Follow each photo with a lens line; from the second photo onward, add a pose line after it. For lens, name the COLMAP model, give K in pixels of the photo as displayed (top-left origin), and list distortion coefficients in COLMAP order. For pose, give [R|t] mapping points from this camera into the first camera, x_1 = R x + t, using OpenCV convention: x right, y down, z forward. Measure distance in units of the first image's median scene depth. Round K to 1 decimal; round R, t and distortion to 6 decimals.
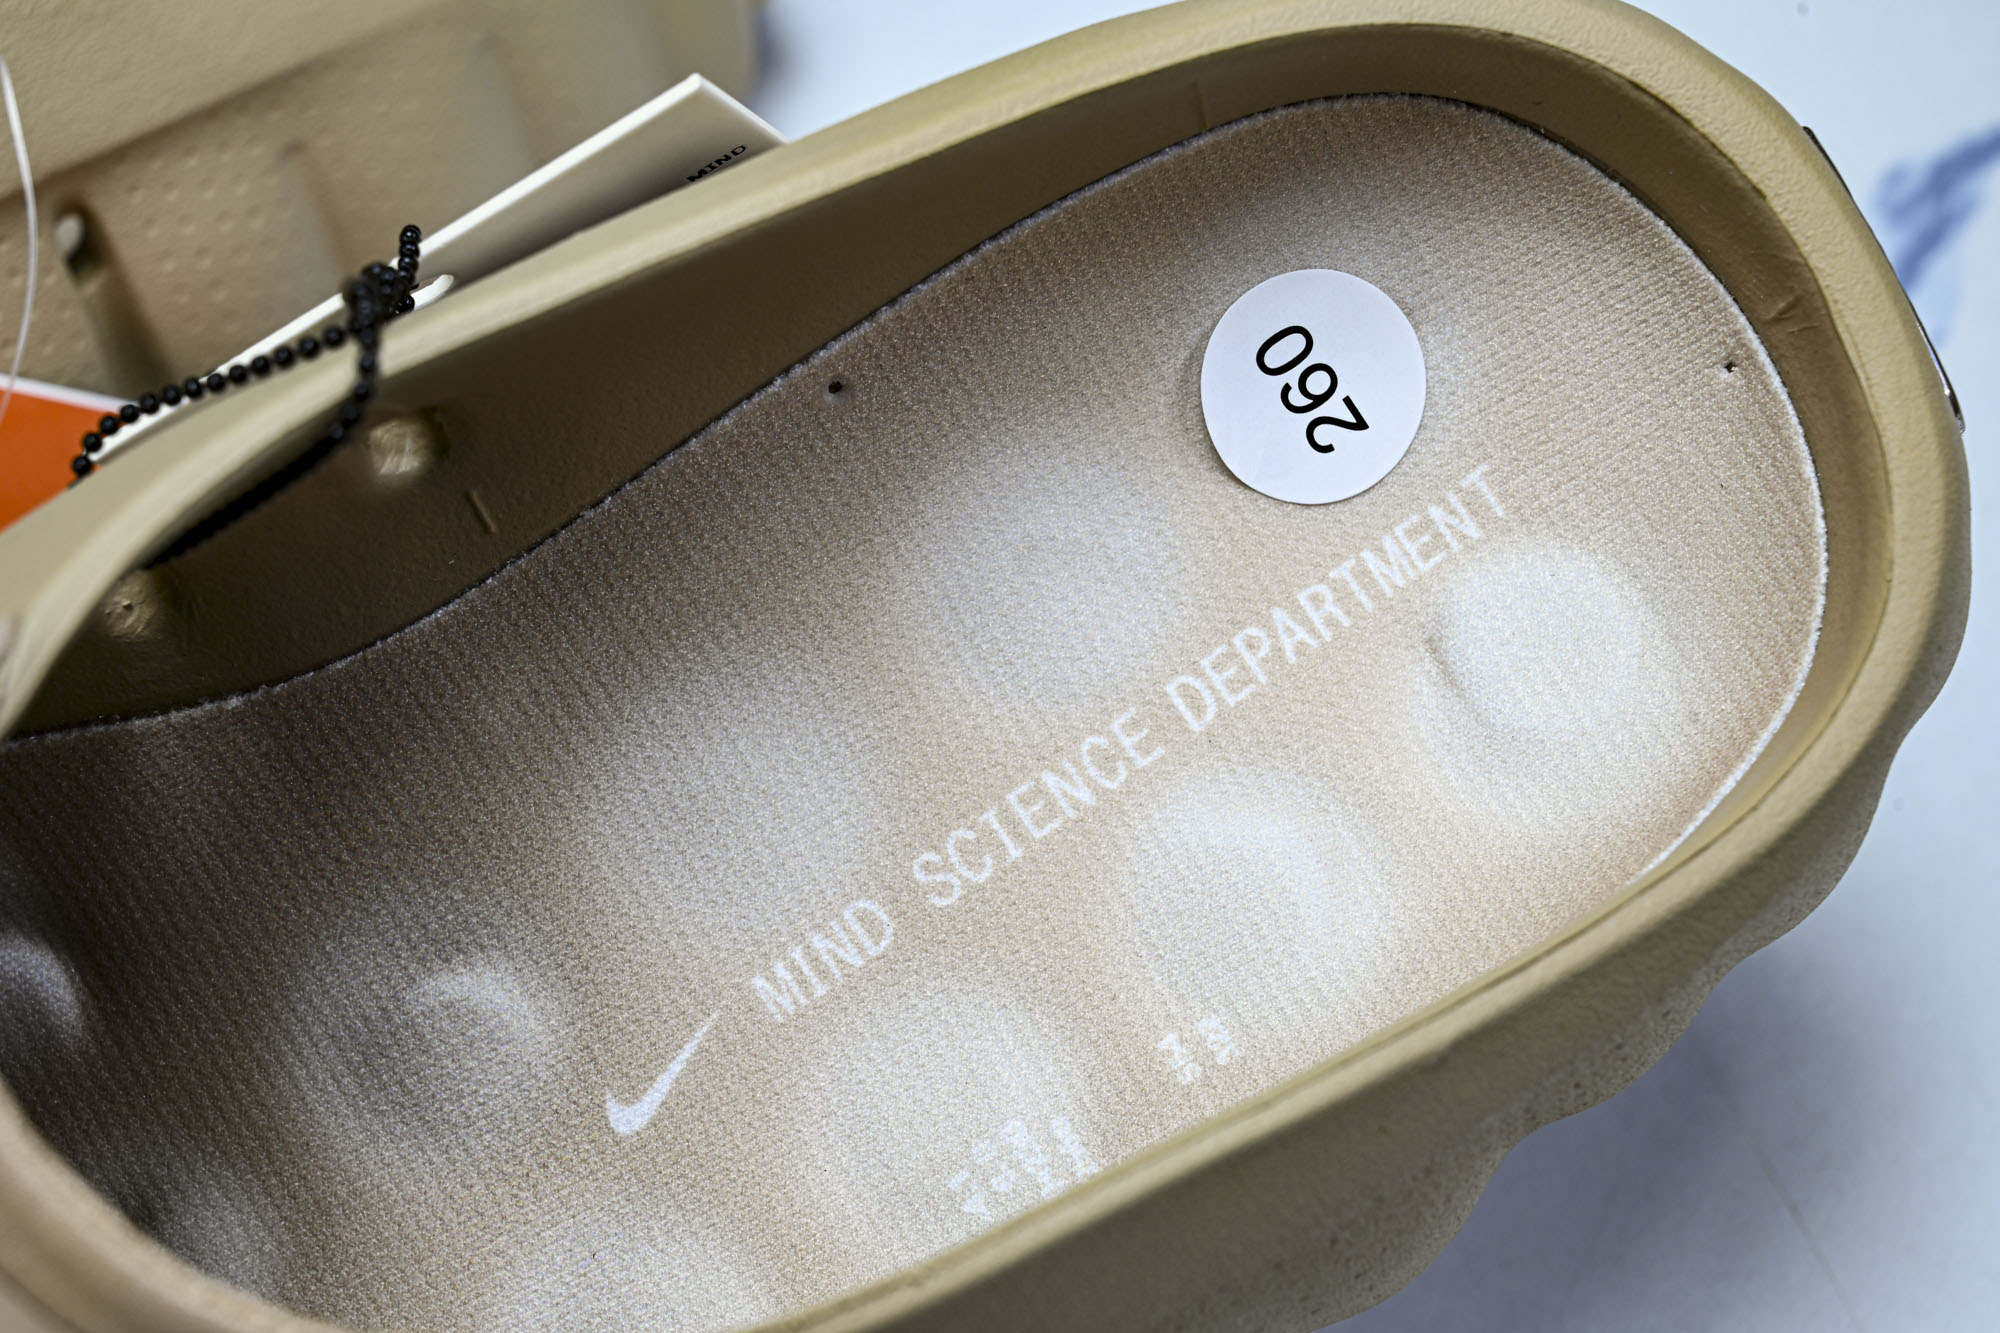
lens RADIAL K [[3878.7, 0, 1000.6], [0, 3878.7, 670.2], [0, 0, 1]] dist [0.071627, 0.000000]
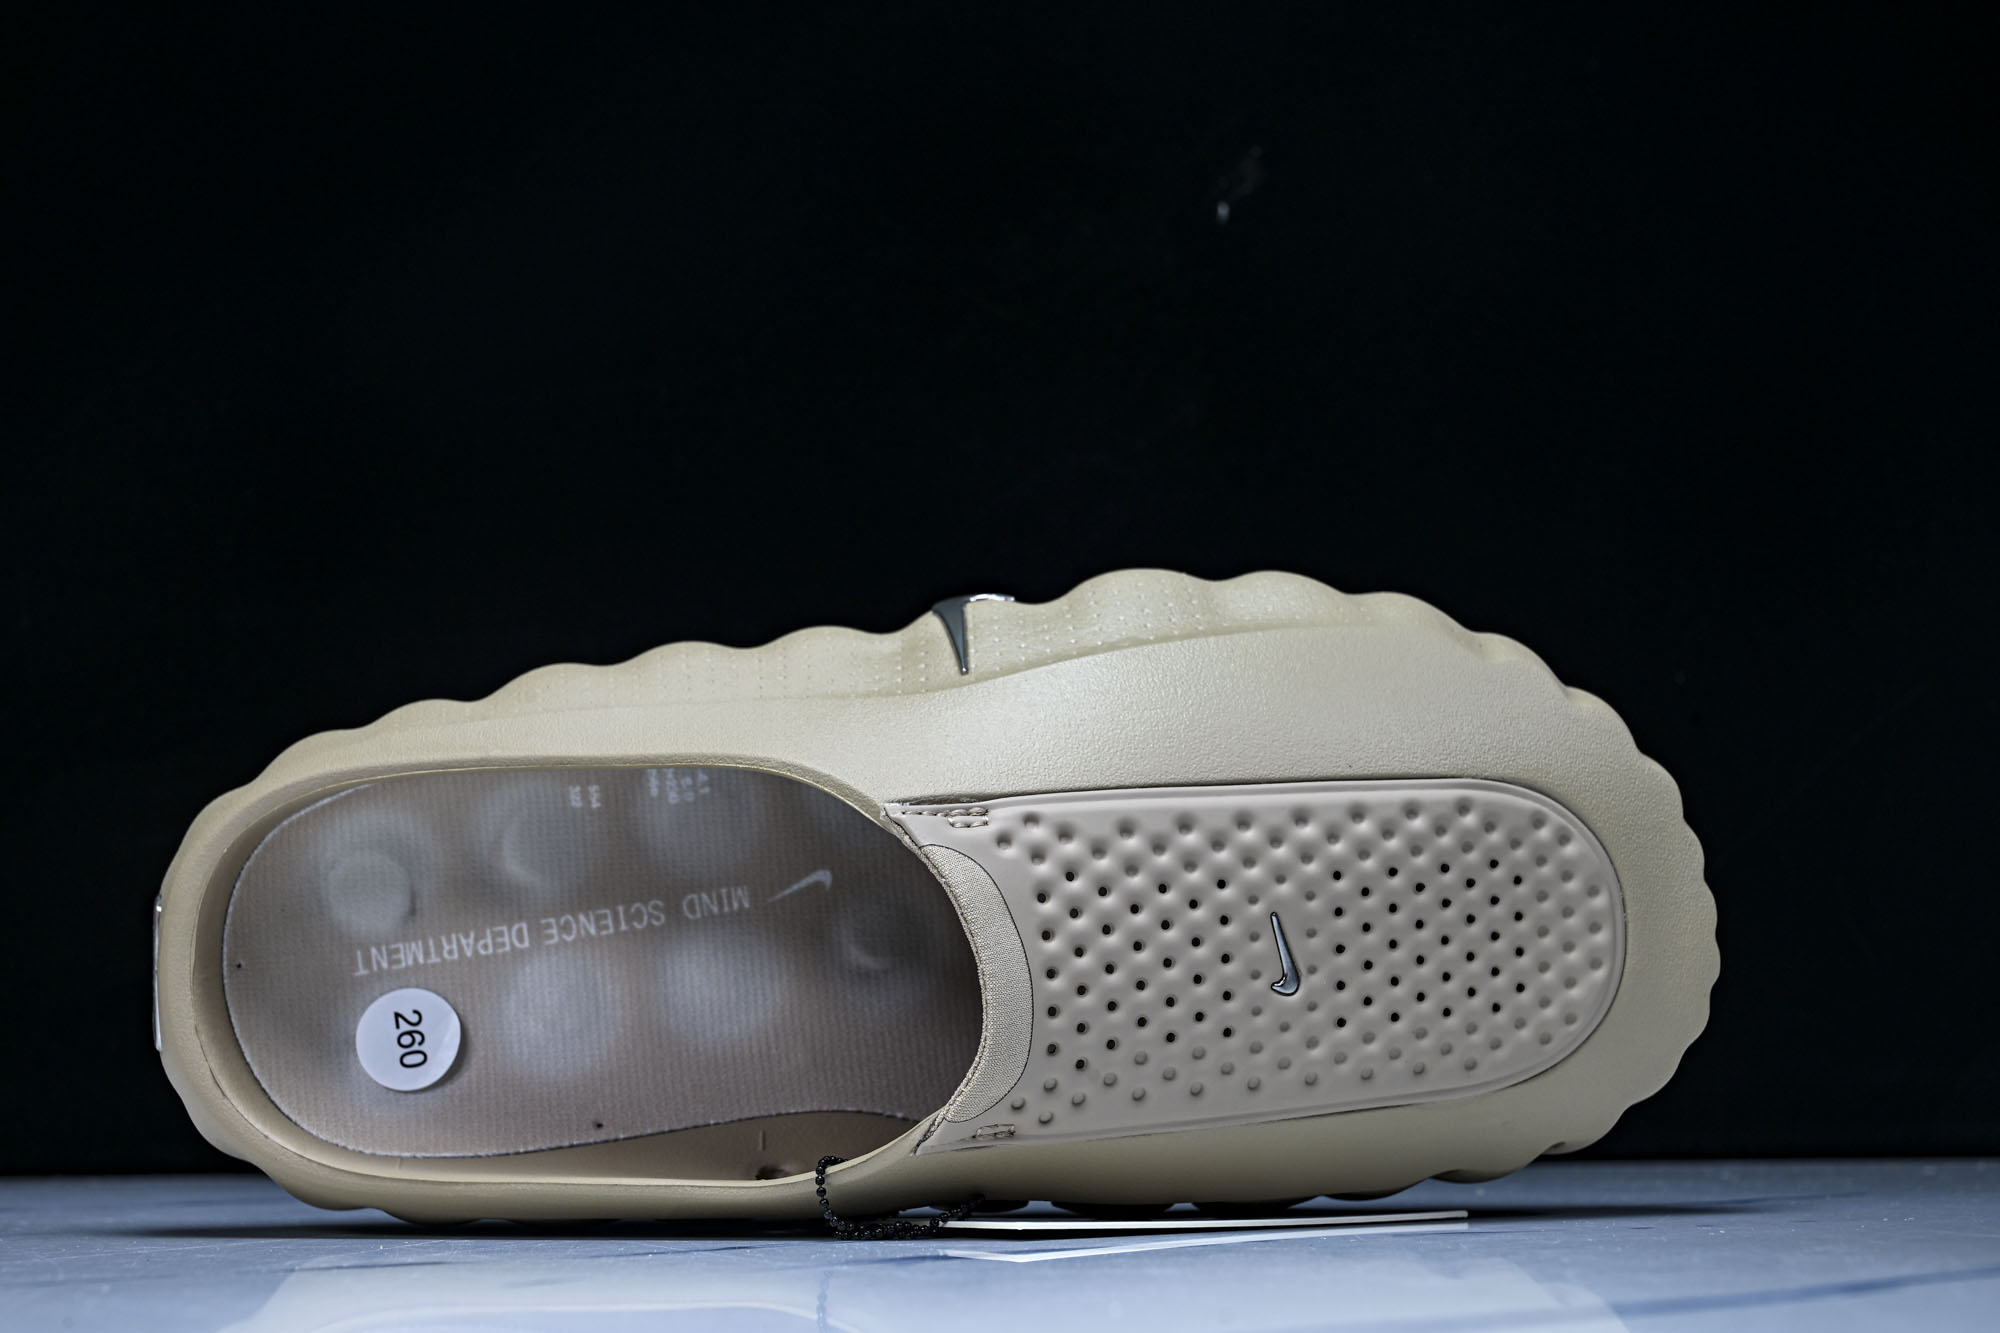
lens RADIAL K [[3422.9, 0, 993.6], [0, 3422.9, 670.1], [0, 0, 1]] dist [0.105999, 0.000000]
pose [[-0.903462, -0.428634, -0.005493, -0.123300], [0.420707, -0.889067, 0.180457, -0.100073], [-0.082234, 0.160725, 0.983567, -1.024776]]
